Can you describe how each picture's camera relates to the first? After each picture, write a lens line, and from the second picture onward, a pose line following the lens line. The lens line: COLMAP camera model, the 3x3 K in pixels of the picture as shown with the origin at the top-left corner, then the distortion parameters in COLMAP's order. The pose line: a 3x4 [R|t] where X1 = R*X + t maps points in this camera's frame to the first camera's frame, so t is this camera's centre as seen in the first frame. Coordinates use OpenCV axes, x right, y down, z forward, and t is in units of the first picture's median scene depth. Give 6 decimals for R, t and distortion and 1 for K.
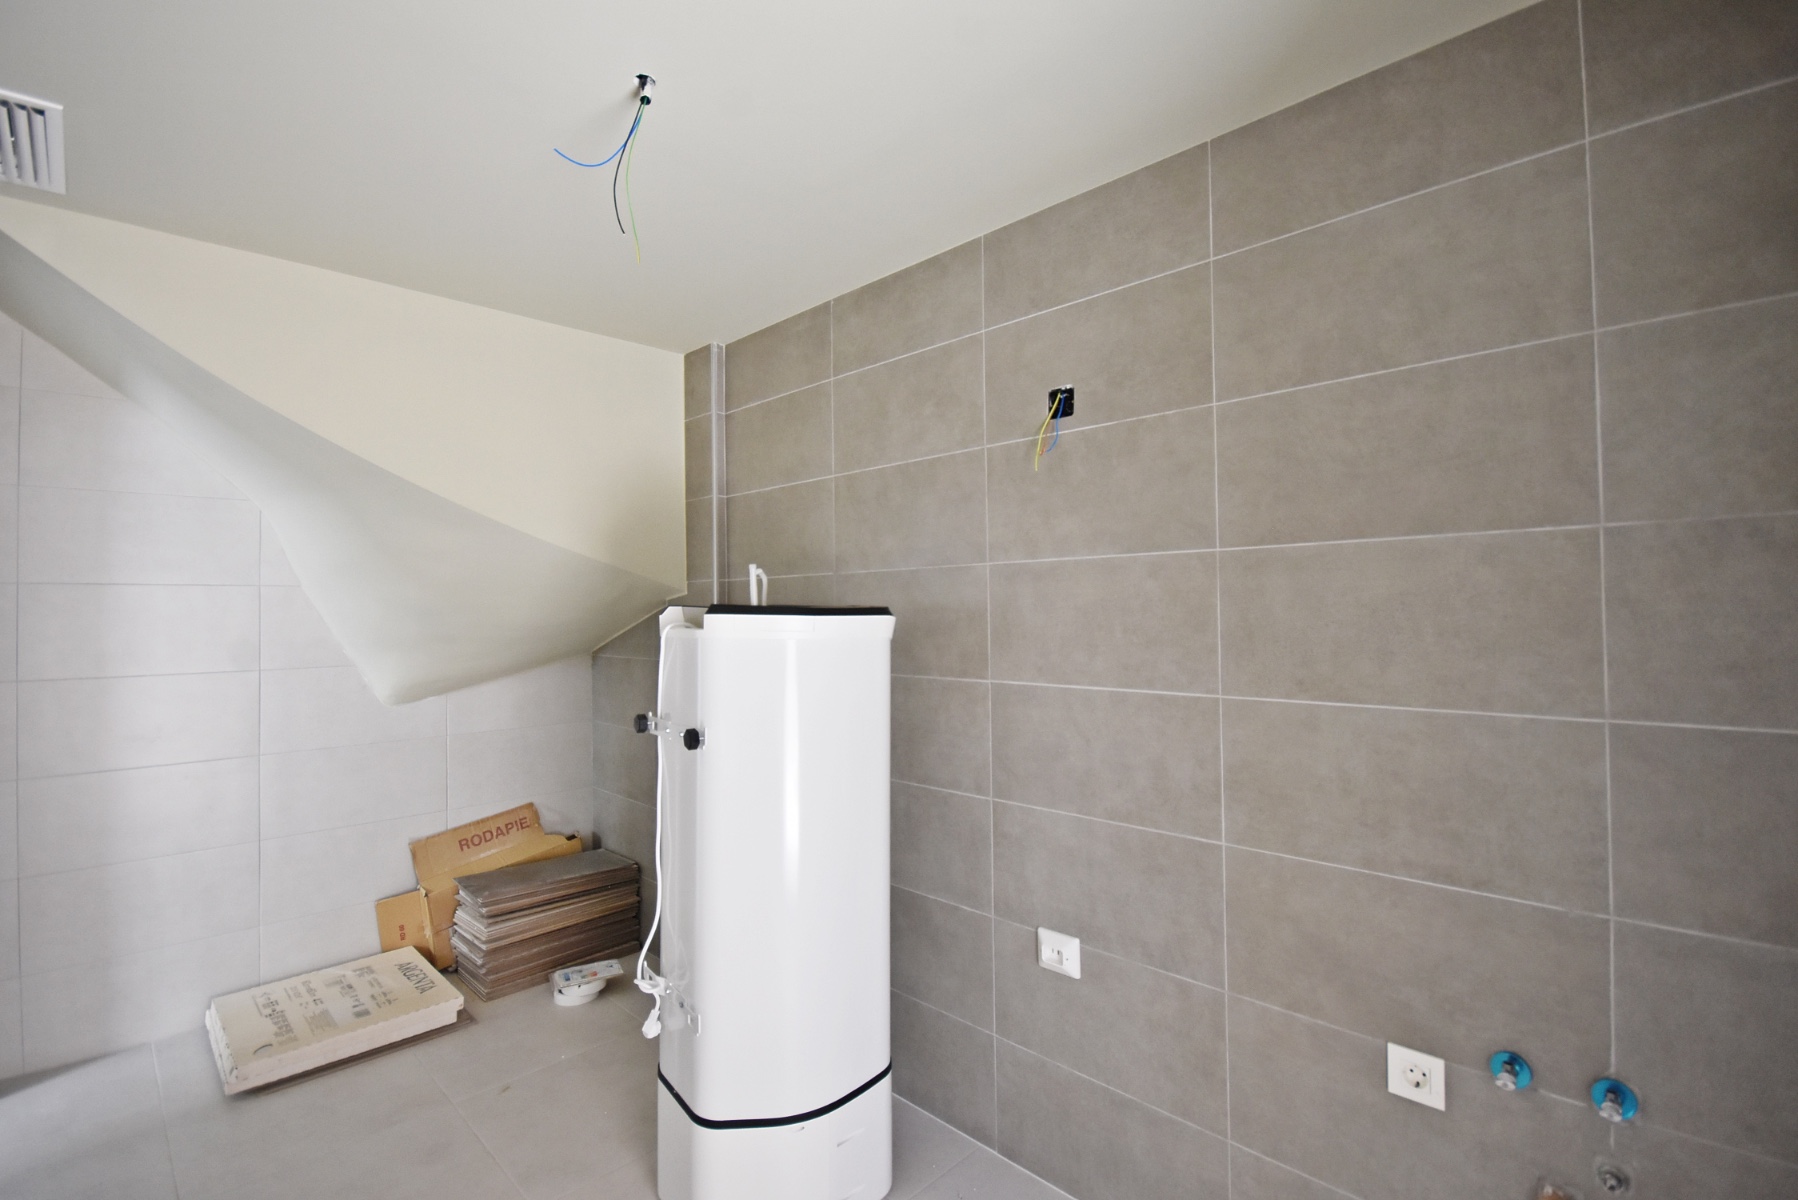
lens RADIAL K [[822.6, 0, 898.7], [0, 822.6, 595.6], [0, 0, 1]] dist [-0.003026, -0.000767]
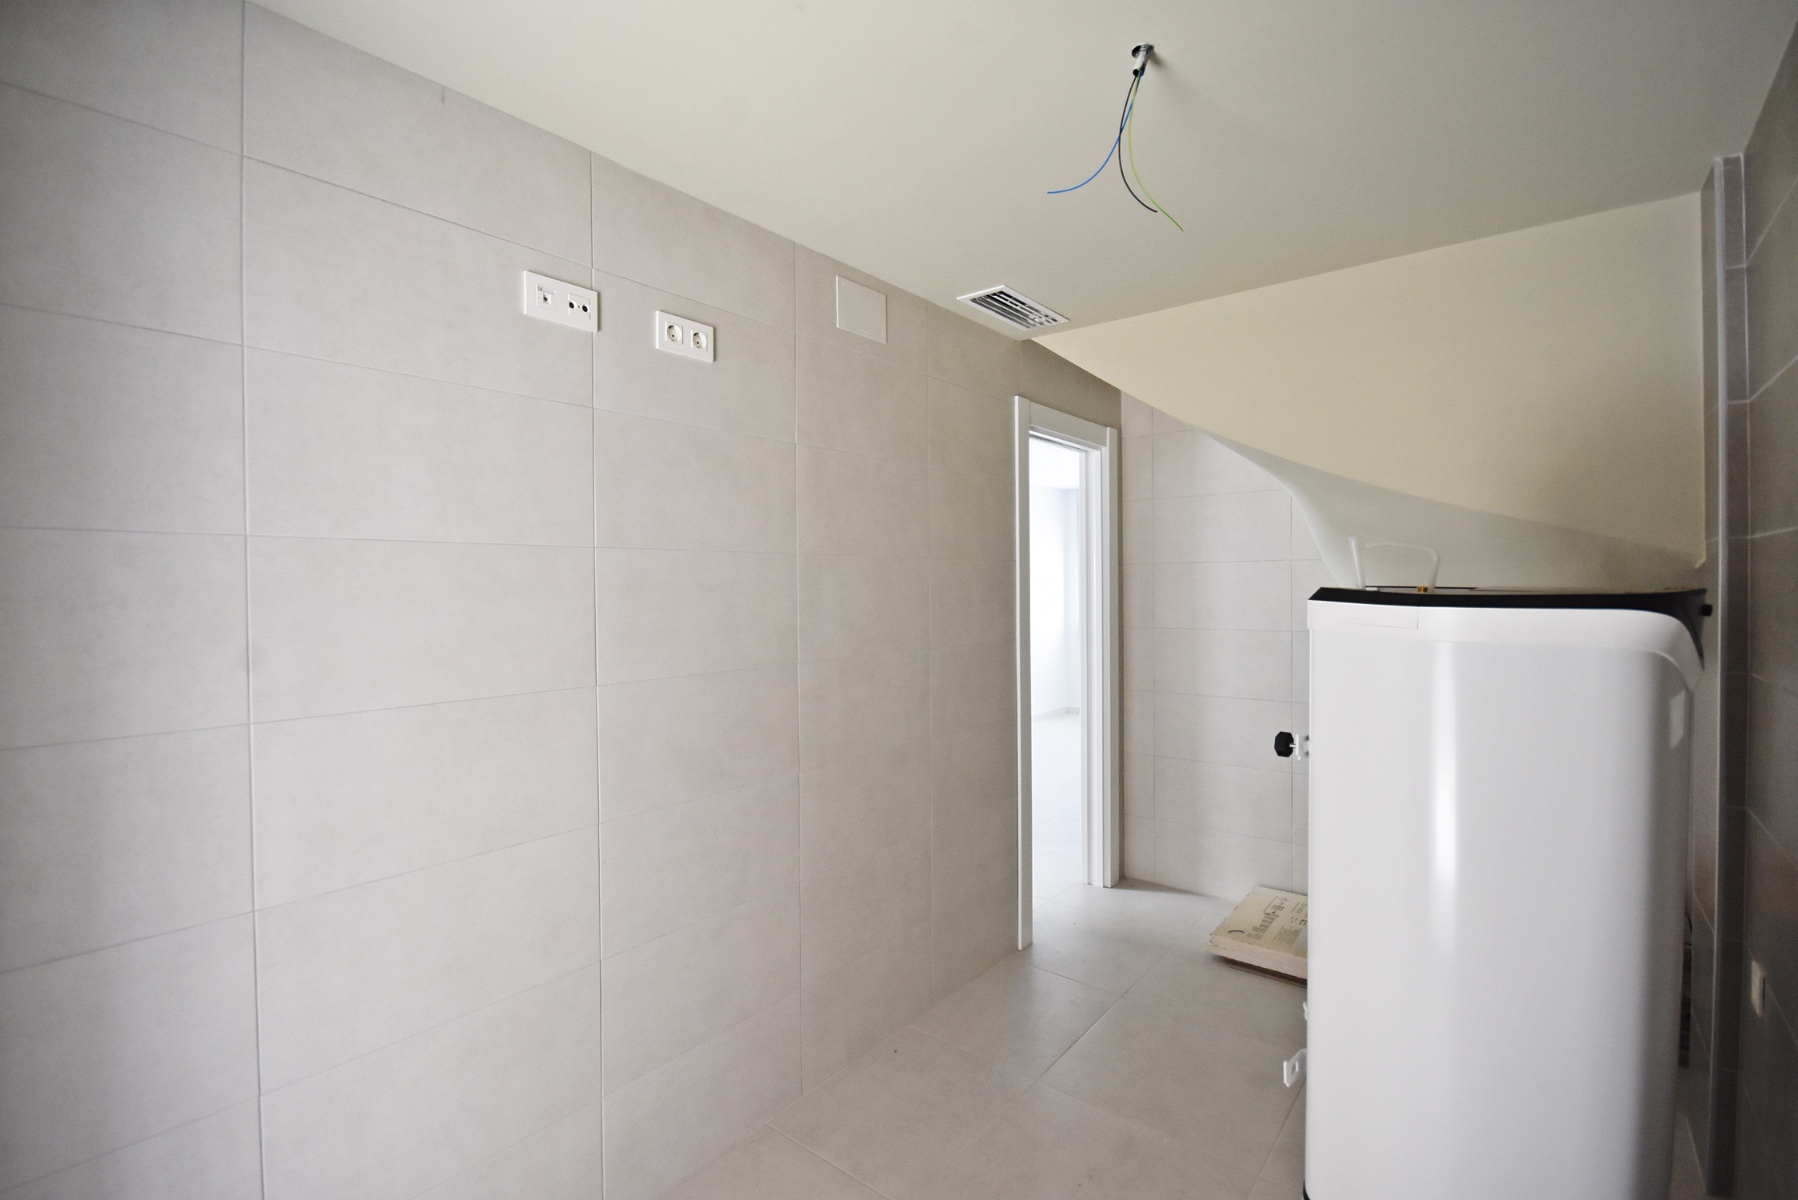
lens RADIAL K [[822.6, 0, 898.7], [0, 822.6, 595.6], [0, 0, 1]] dist [-0.003026, -0.000767]
pose [[0.128995, 0.023607, -0.991364, 0.378879], [0.030829, 0.999138, 0.027803, -0.012838], [0.991166, -0.034149, 0.128156, 0.330513]]
